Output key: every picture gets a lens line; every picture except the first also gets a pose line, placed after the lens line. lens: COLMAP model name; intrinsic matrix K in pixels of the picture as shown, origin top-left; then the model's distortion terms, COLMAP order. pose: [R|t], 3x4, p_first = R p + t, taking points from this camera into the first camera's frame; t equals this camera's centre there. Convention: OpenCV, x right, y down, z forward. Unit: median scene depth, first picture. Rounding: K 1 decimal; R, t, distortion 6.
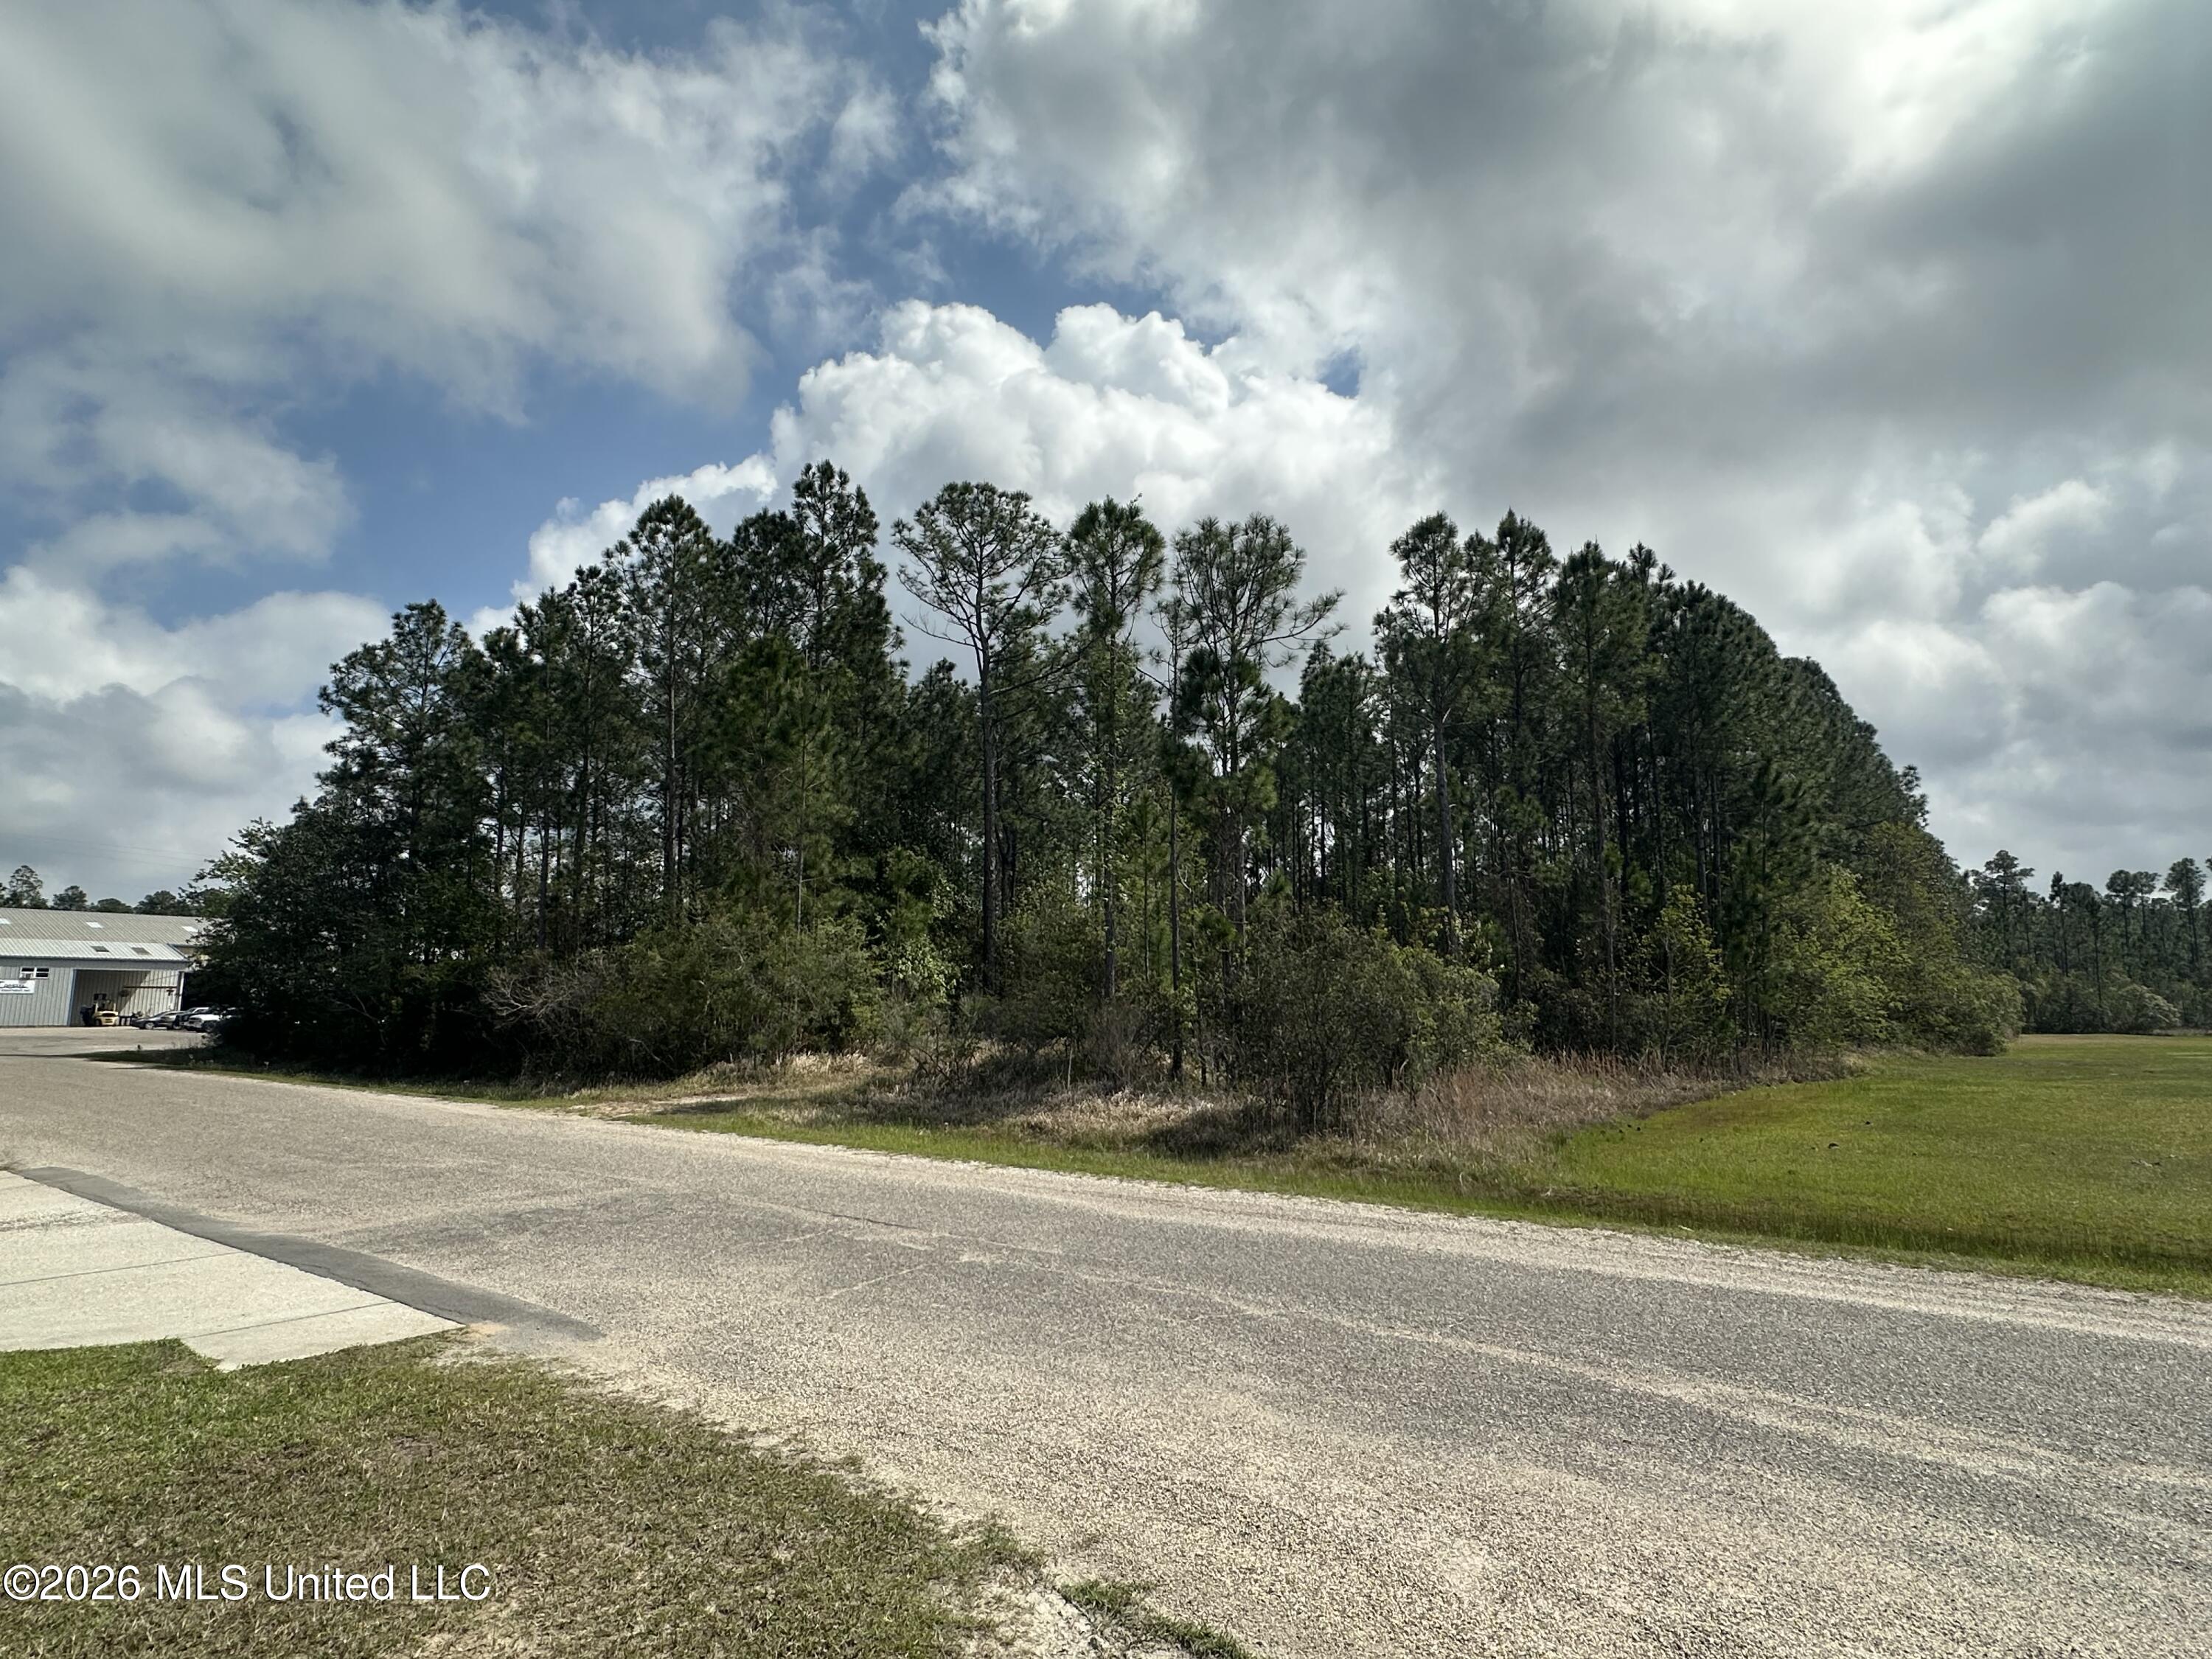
lens RADIAL K [[1159.6, 0, 1106.0], [0, 1159.6, 829.5], [0, 0, 1]] dist [0.002076, -0.000408]
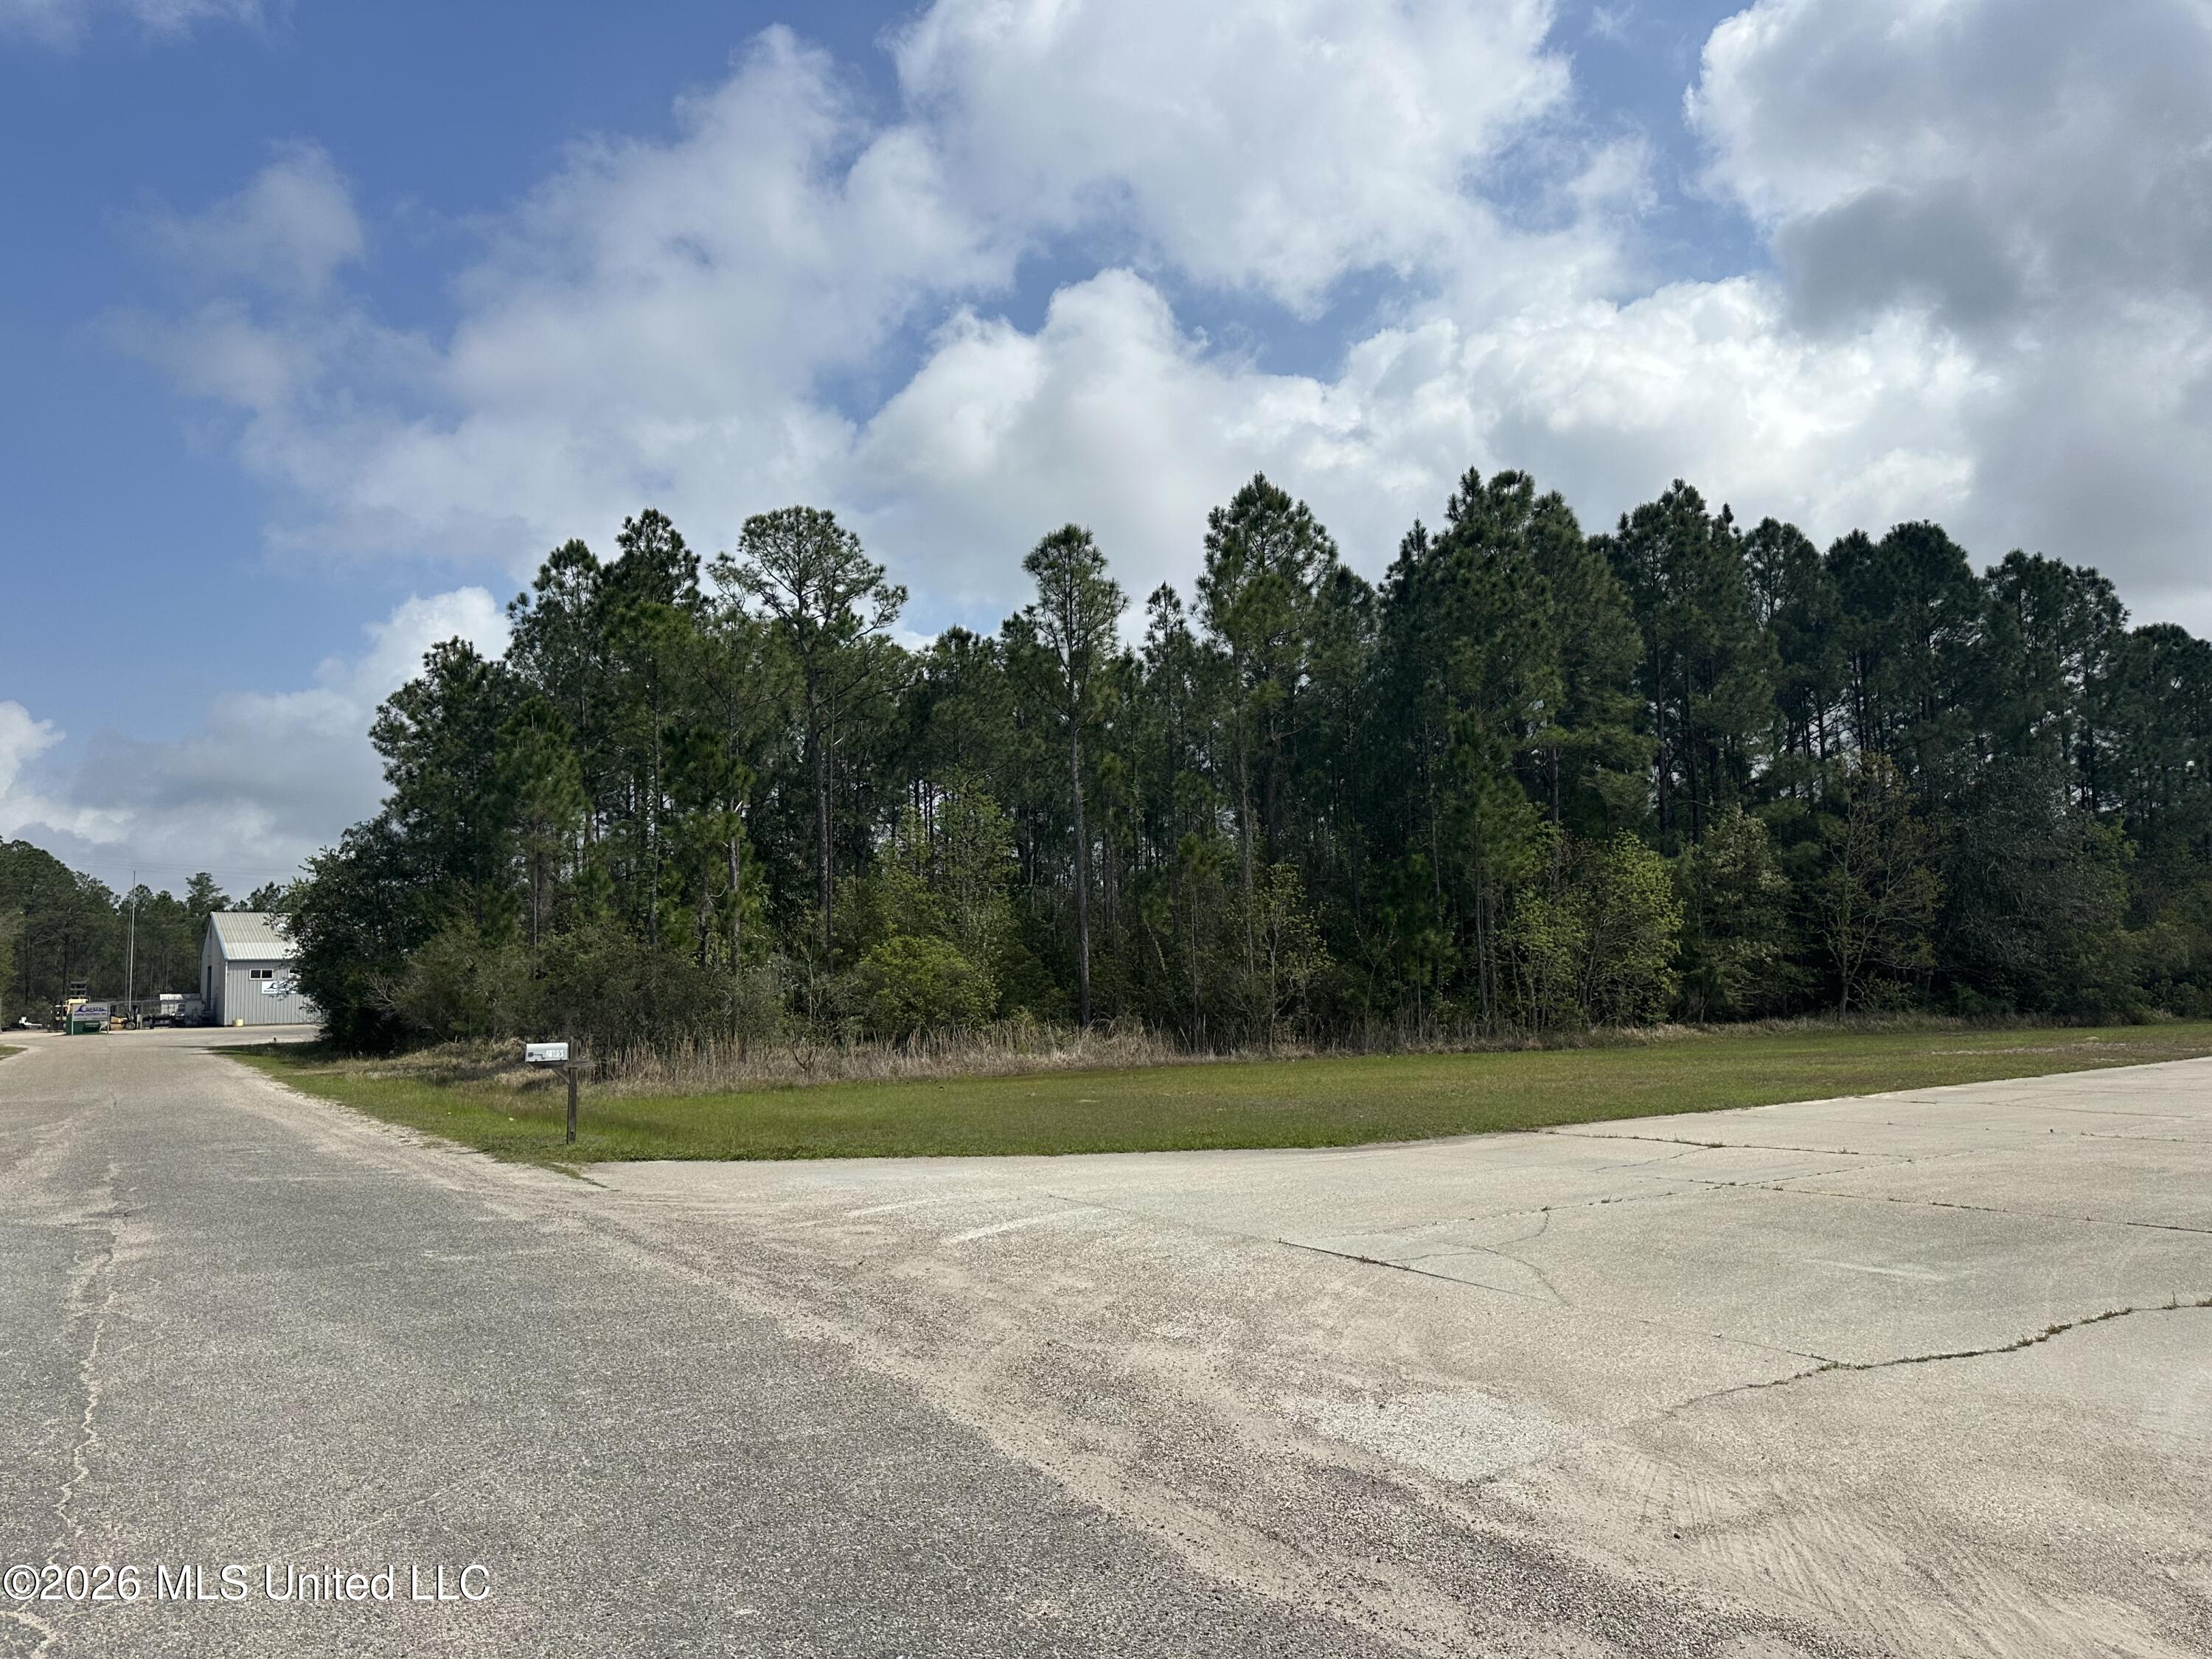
lens RADIAL K [[1601.6, 0, 1106.0], [0, 1601.6, 829.5], [0, 0, 1]] dist [0.004489, -0.002286]
pose [[0.939208, -0.054057, -0.339067, 0.650456], [0.073160, 0.996358, 0.043804, -0.046200], [0.335464, -0.065947, 0.939742, -0.302919]]
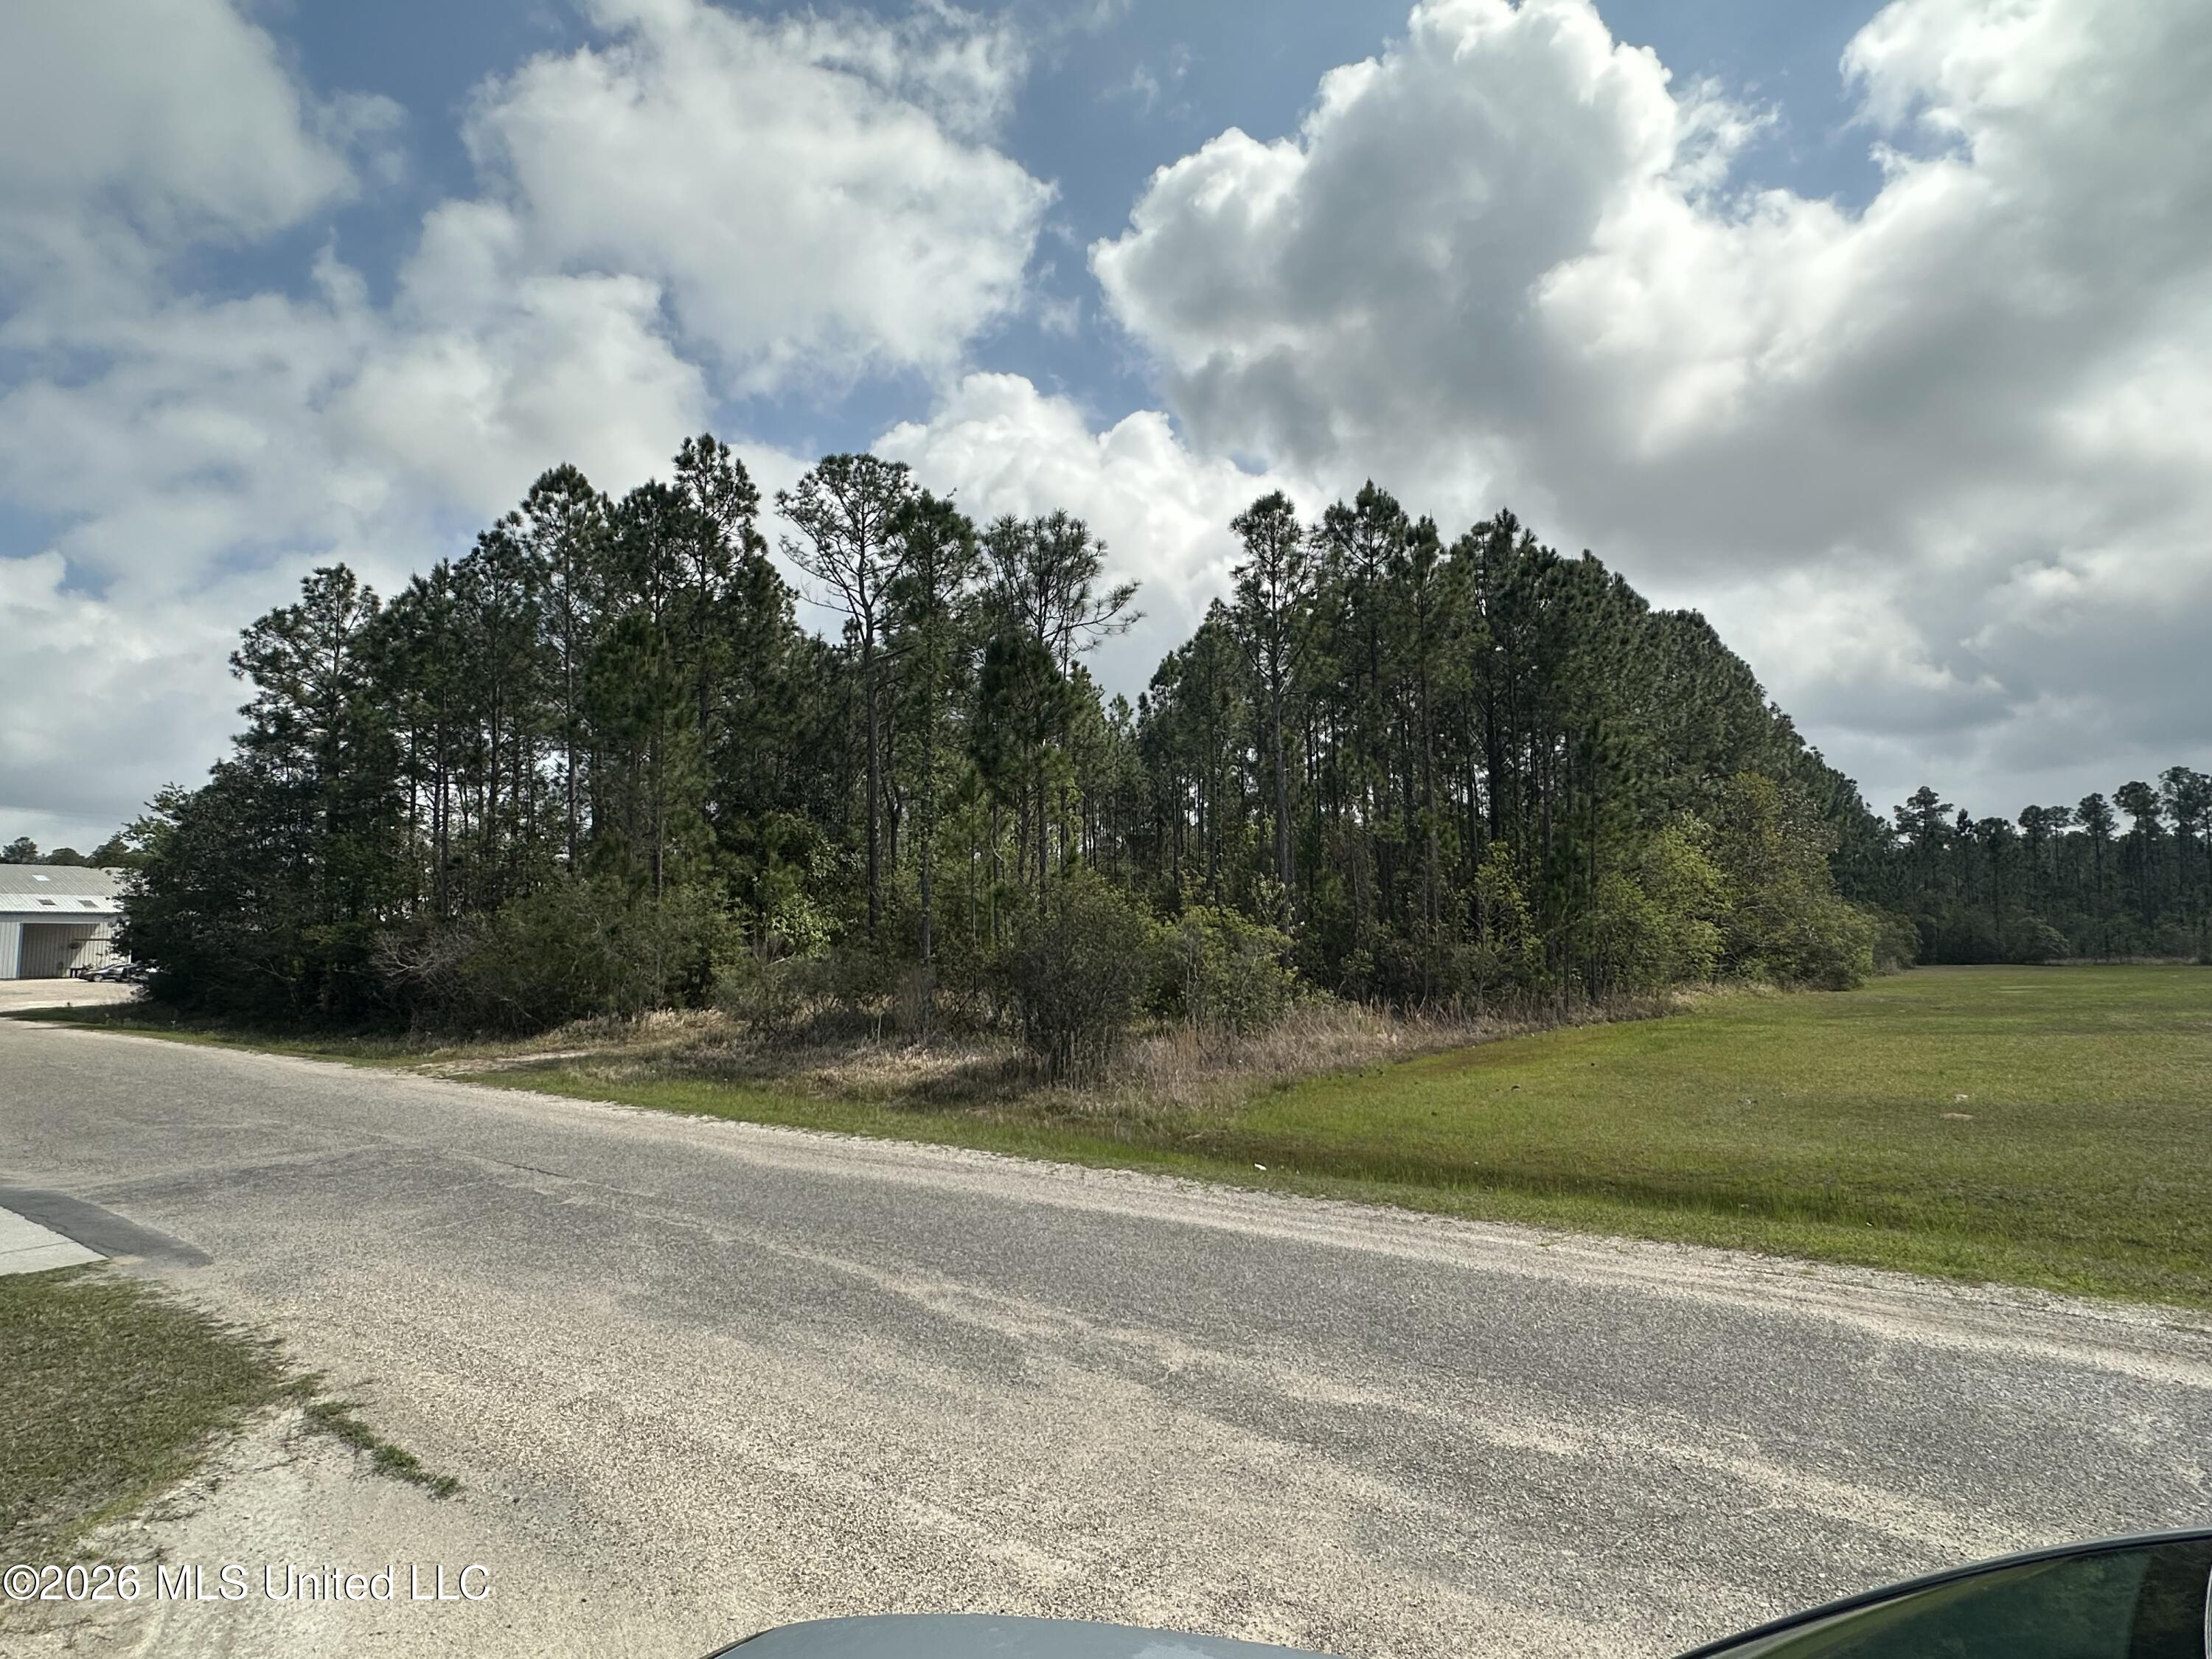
lens RADIAL K [[1164.7, 0, 1110.8], [0, 1164.7, 821.7], [0, 0, 1]] dist [0.001945, -0.001562]
pose [[0.999796, -0.009081, 0.018026, 0.092856], [0.008188, 0.998766, 0.048985, -0.021150], [-0.018448, -0.048827, 0.998637, -0.054250]]
